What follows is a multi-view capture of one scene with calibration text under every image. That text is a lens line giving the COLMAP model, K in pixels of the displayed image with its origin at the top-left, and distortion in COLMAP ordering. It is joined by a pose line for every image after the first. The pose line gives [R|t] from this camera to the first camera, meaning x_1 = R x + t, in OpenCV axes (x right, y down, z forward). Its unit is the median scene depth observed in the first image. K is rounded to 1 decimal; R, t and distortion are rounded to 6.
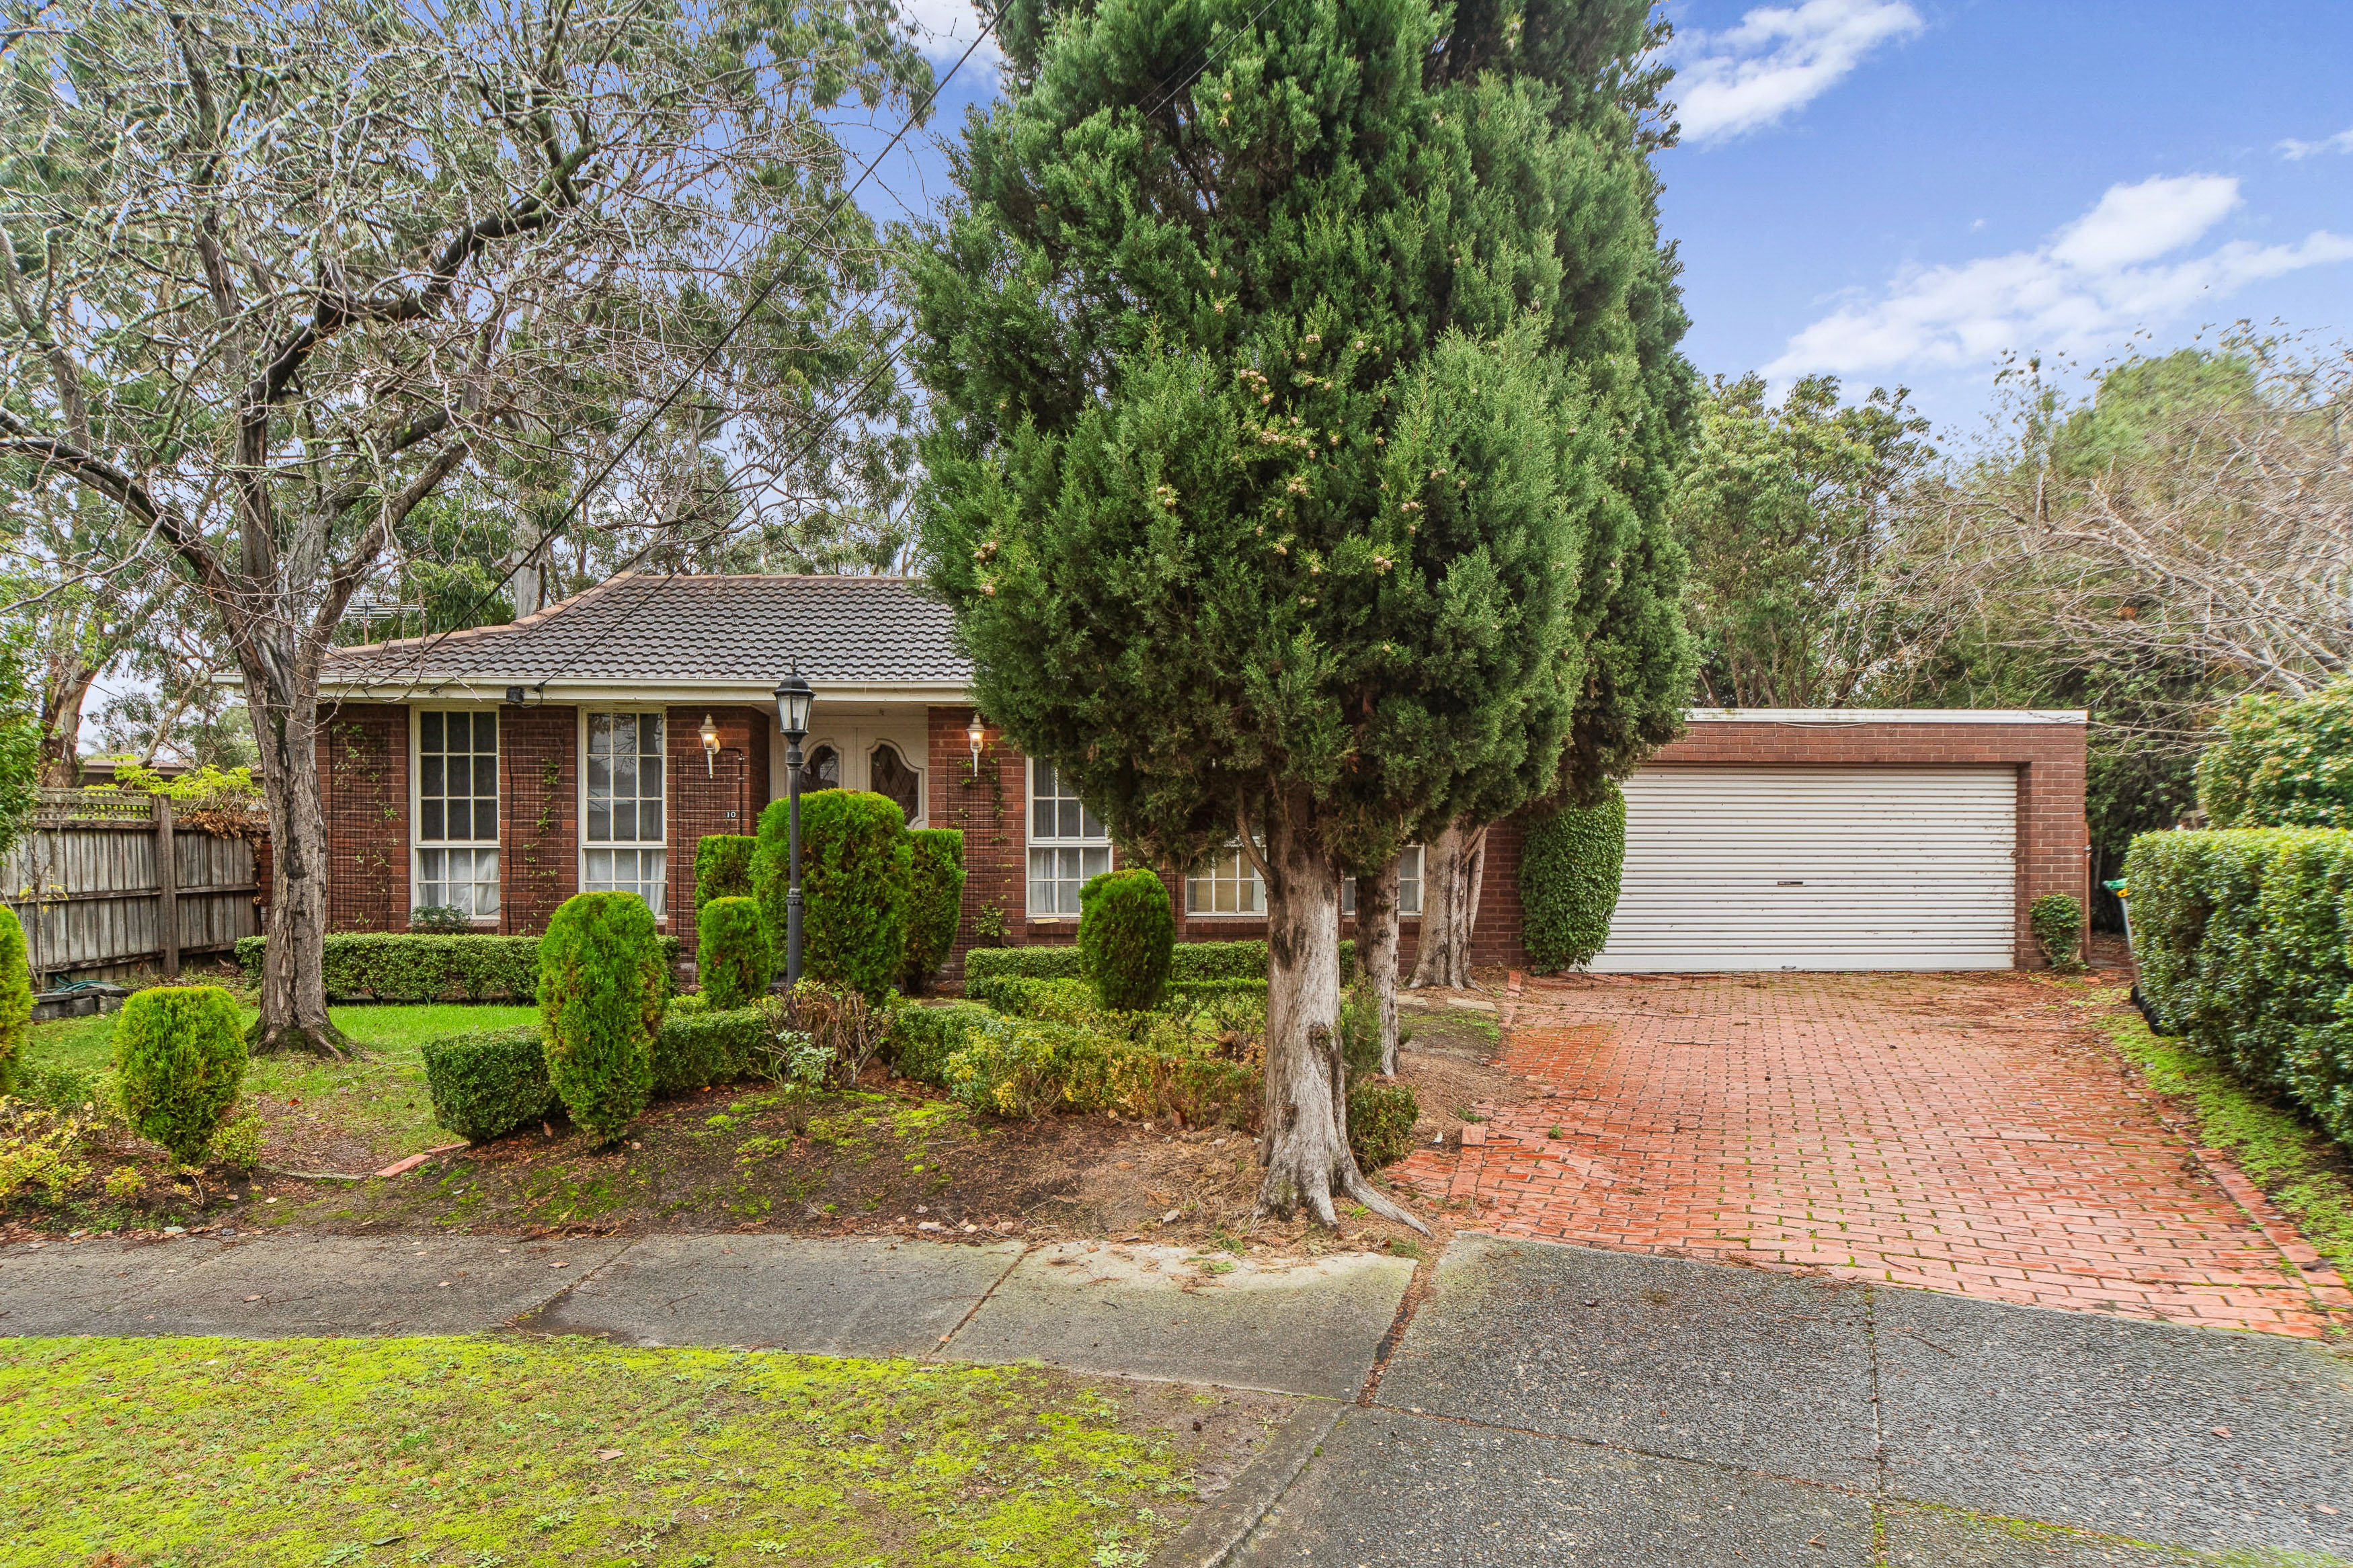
lens RADIAL K [[1399.1, 0, 1173.9], [0, 1399.1, 794.8], [0, 0, 1]] dist [0.000230, 0.000172]
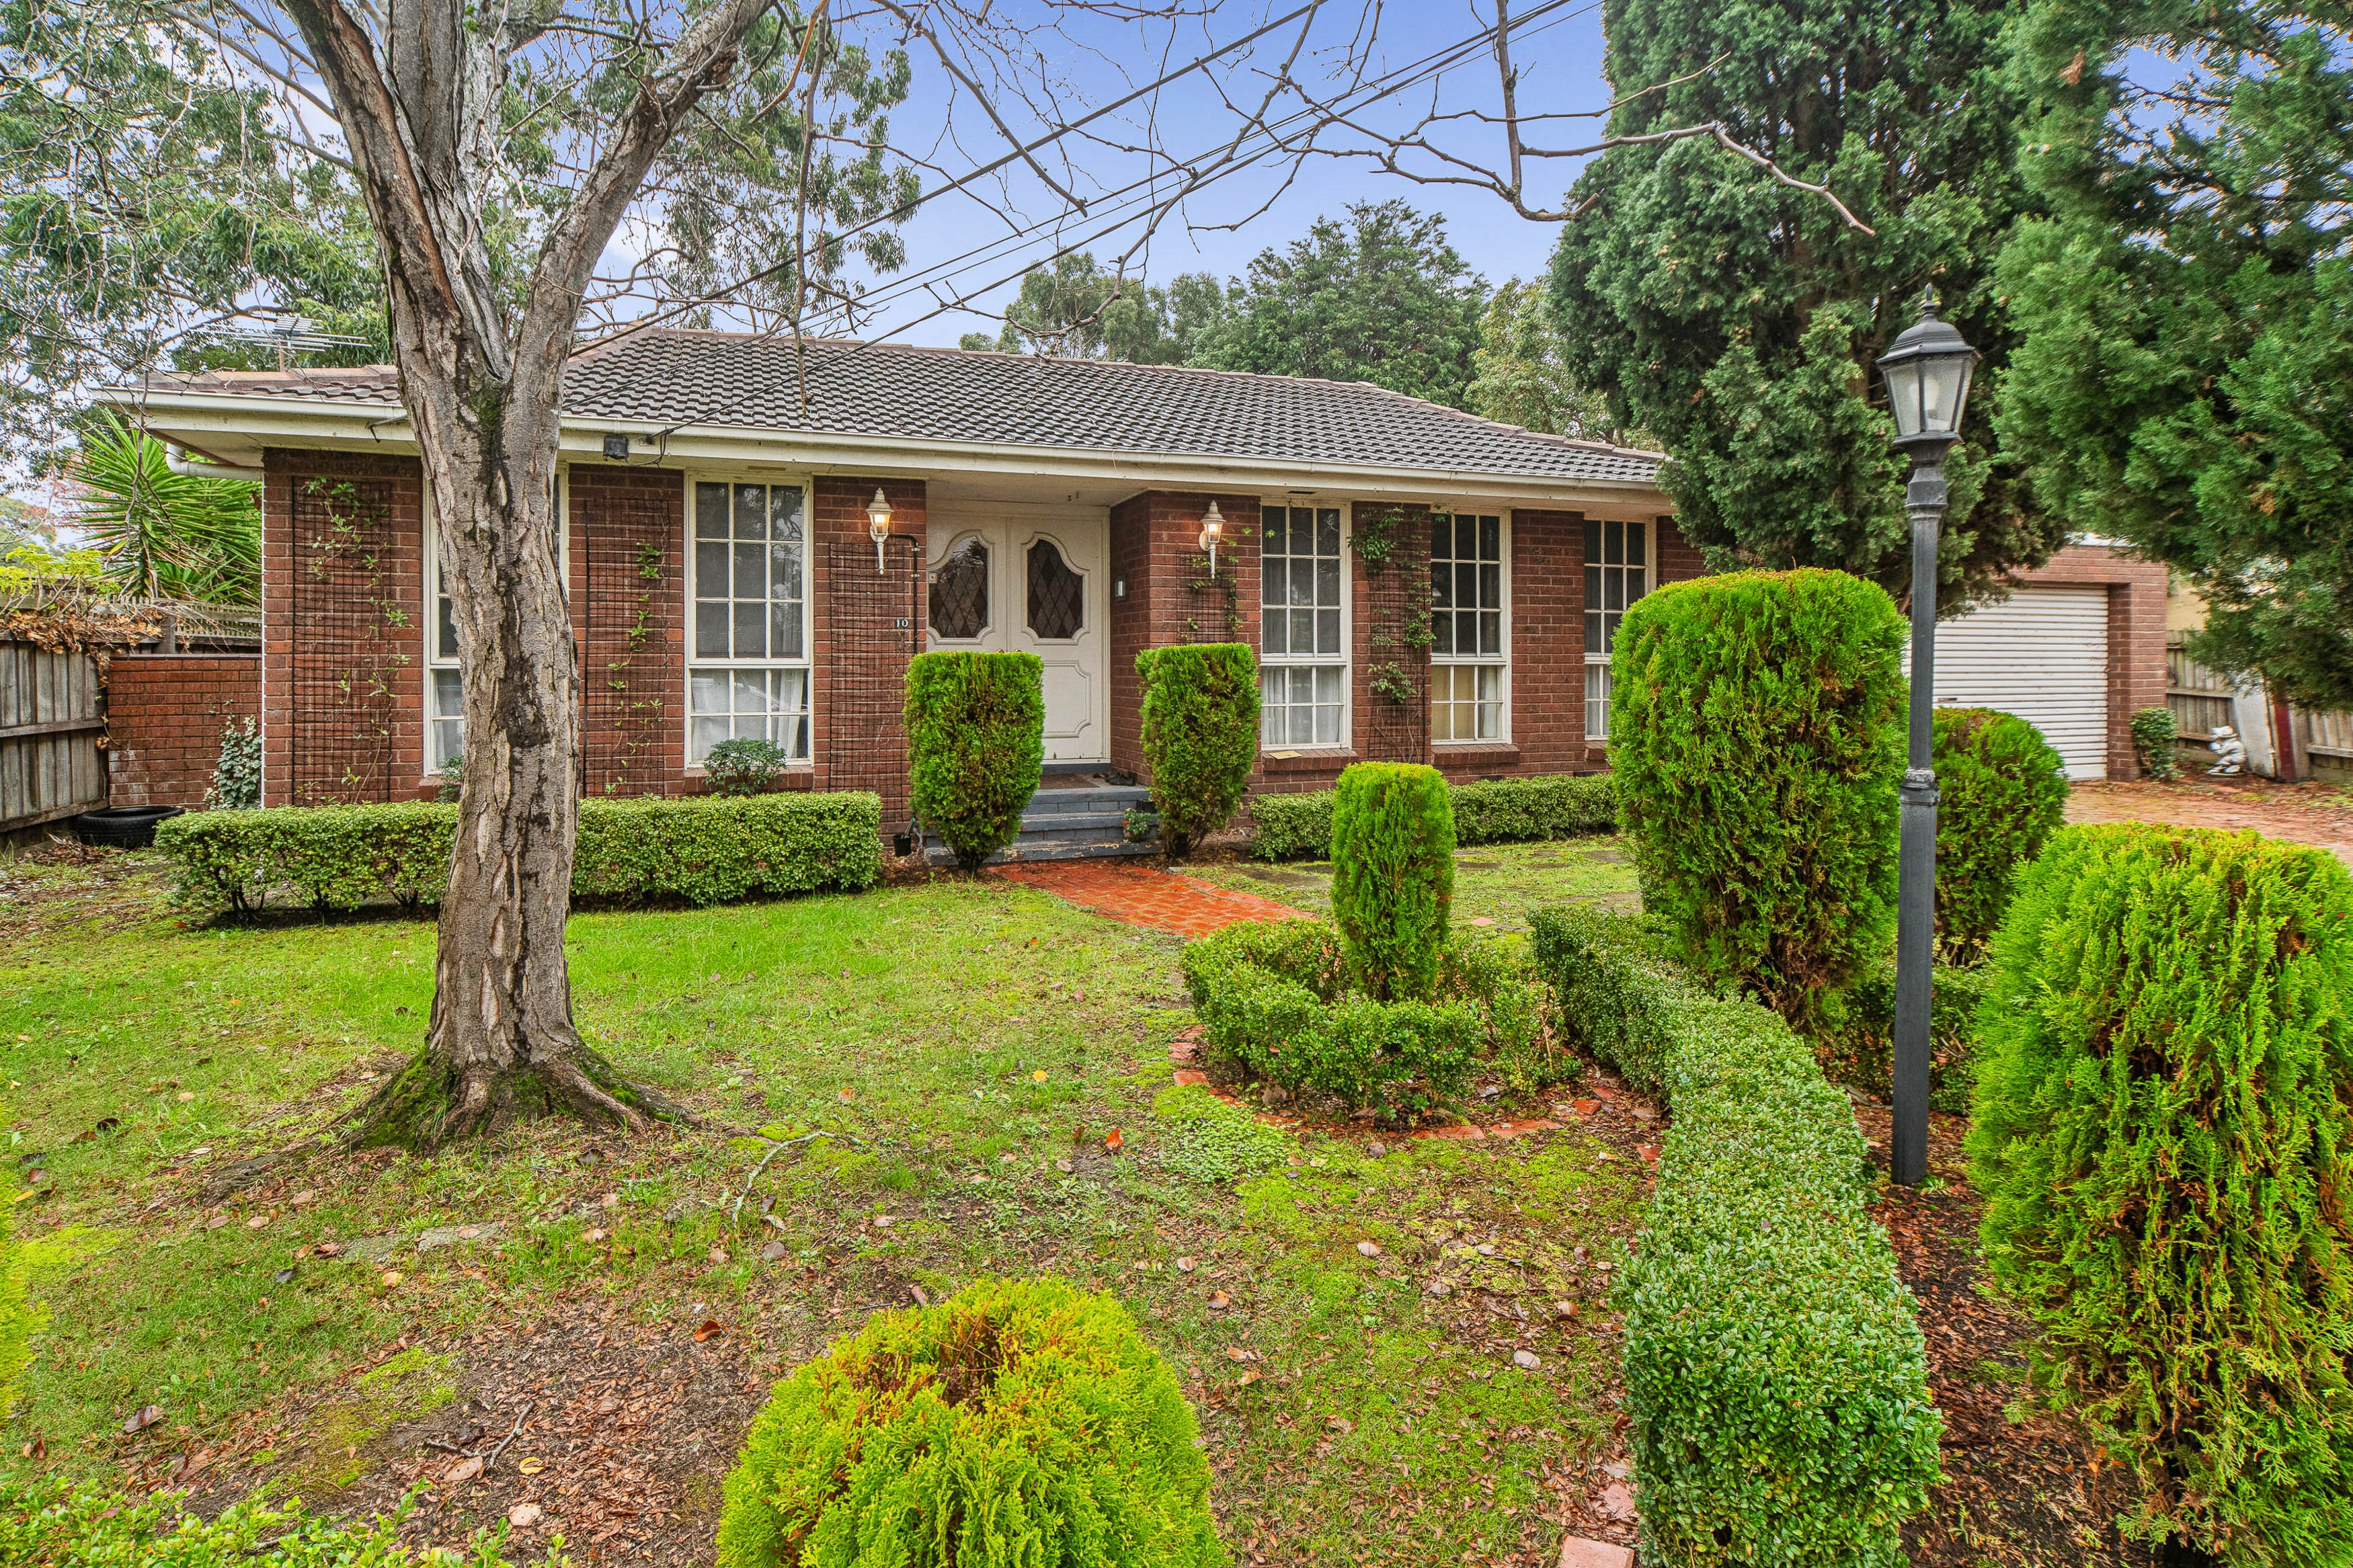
lens RADIAL K [[1160.9, 0, 1214.2], [0, 1160.9, 617.2], [0, 0, 1]] dist [0.001240, -0.000064]
pose [[0.966976, 0.009353, 0.254697, -0.312792], [-0.009816, 0.999952, 0.000548, 0.008929], [-0.254679, -0.003030, 0.967021, 0.351027]]
